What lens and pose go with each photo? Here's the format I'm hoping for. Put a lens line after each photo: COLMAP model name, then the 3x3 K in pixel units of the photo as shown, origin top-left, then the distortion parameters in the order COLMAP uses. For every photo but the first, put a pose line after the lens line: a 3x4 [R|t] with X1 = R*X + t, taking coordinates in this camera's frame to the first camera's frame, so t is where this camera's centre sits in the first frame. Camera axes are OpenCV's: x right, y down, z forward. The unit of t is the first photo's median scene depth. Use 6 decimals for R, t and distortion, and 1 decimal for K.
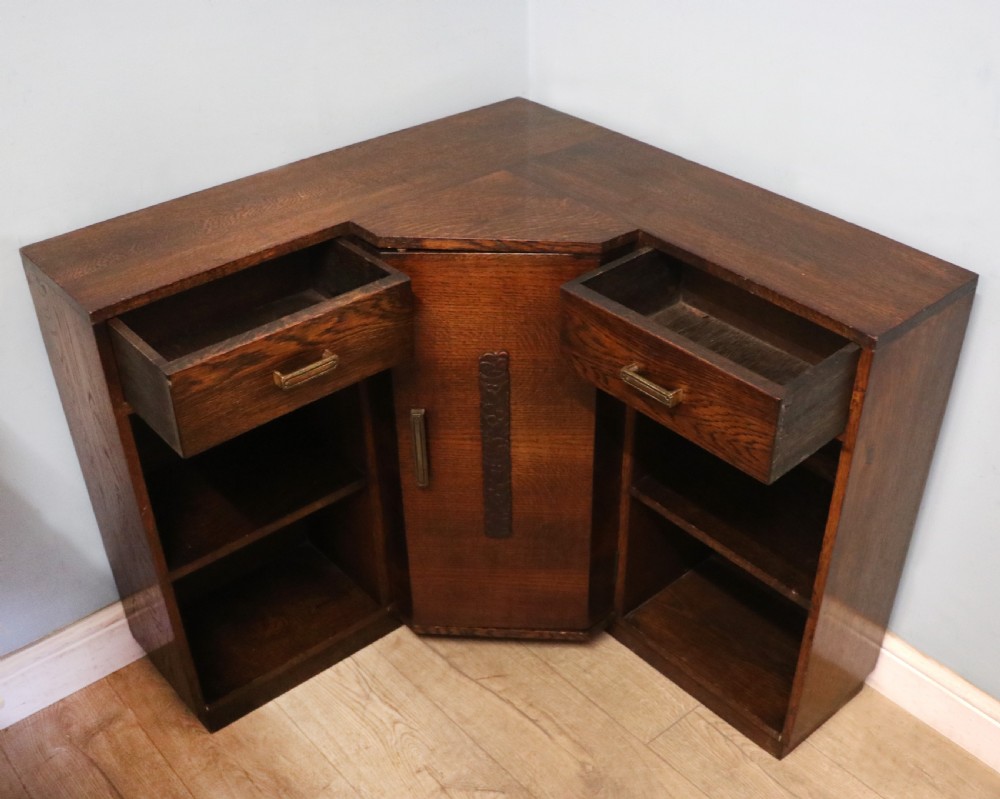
lens RADIAL K [[1120.2, 0, 536.1], [0, 1120.2, 455.8], [0, 0, 1]] dist [-0.197098, 0.198752]
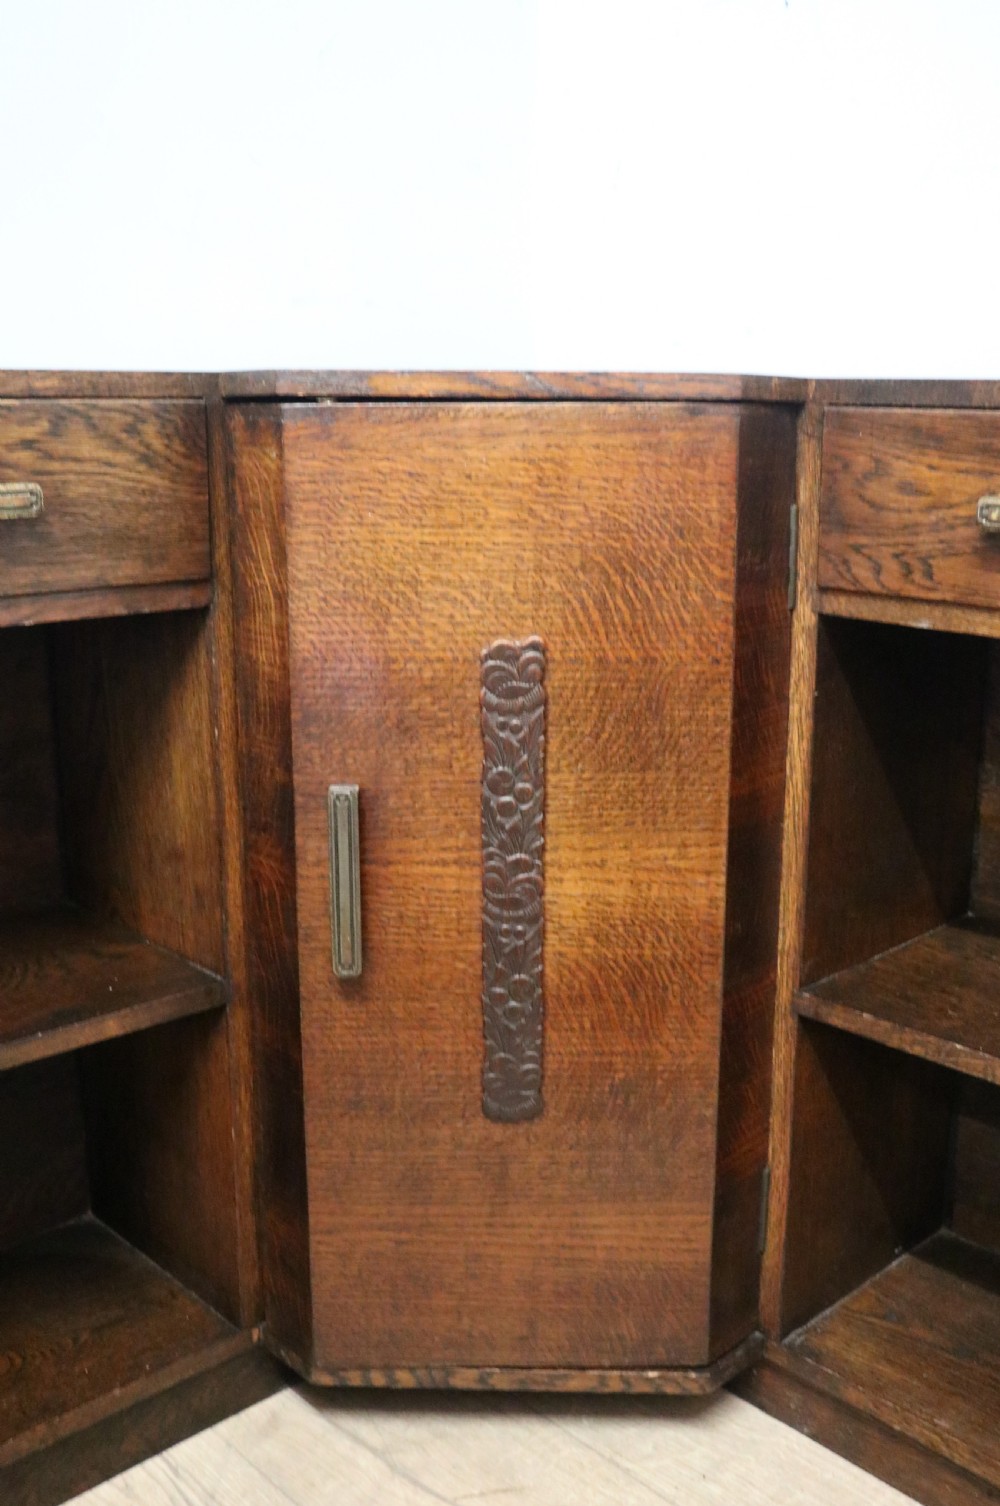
lens RADIAL K [[1542.3, 0, 504.4], [0, 1542.3, 732.5], [0, 0, 1]] dist [-0.142326, 0.238458]
pose [[0.999718, -0.004692, 0.023269, -0.054039], [0.013758, 0.913363, -0.406914, 0.195415], [-0.019344, 0.407120, 0.913170, 0.404974]]
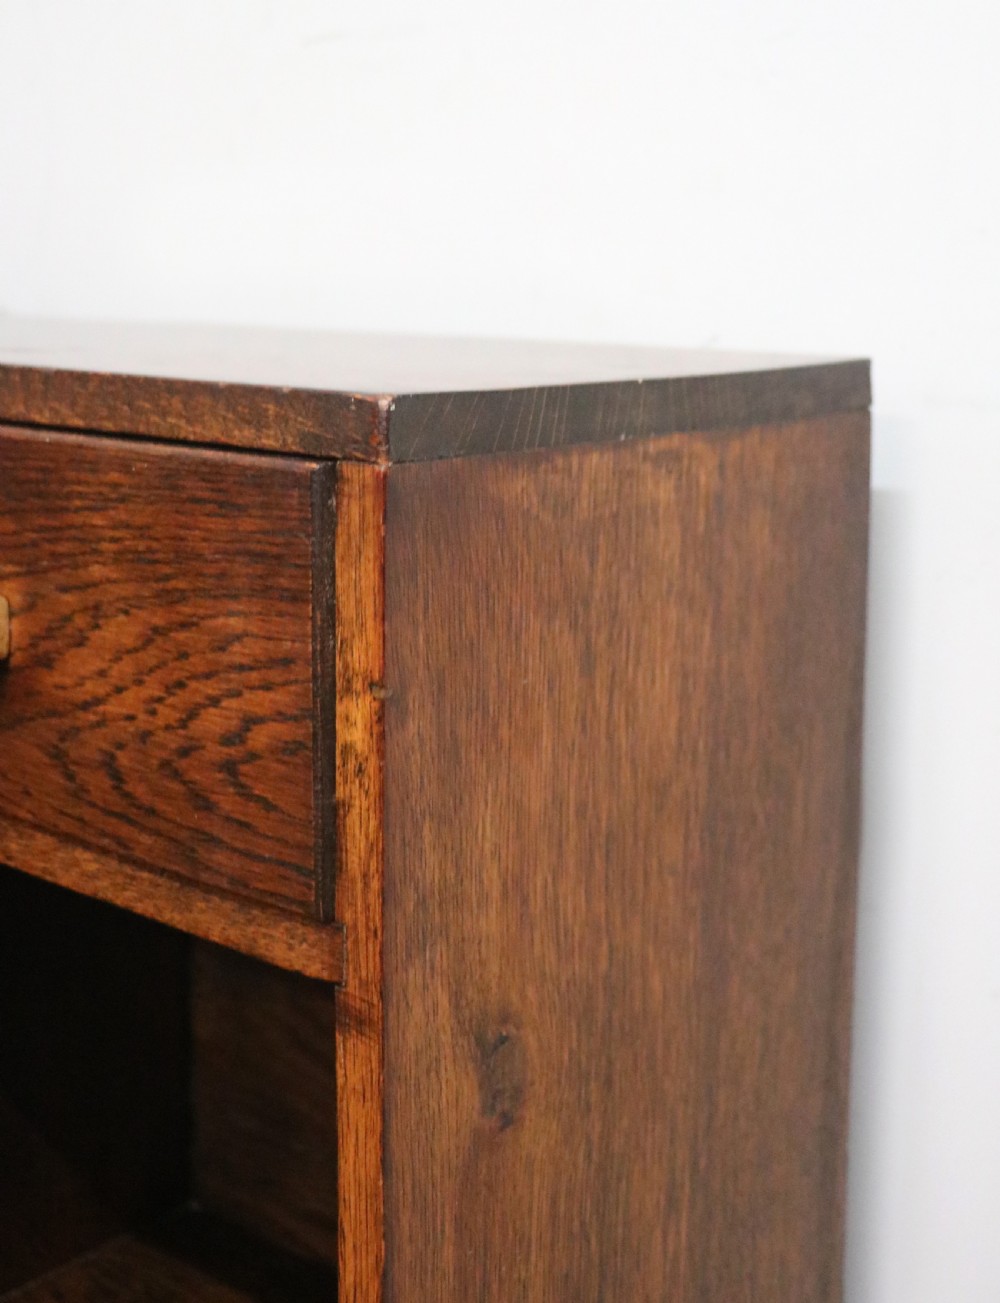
lens RADIAL K [[1932.1, 0, 588.5], [0, 1932.1, 409.4], [0, 0, 1]] dist [-0.126843, 0.231043]
pose [[0.986268, -0.001186, 0.165150, 0.220827], [0.088509, 0.848044, -0.522482, 0.074760], [-0.139435, 0.529924, 0.836504, 0.523548]]
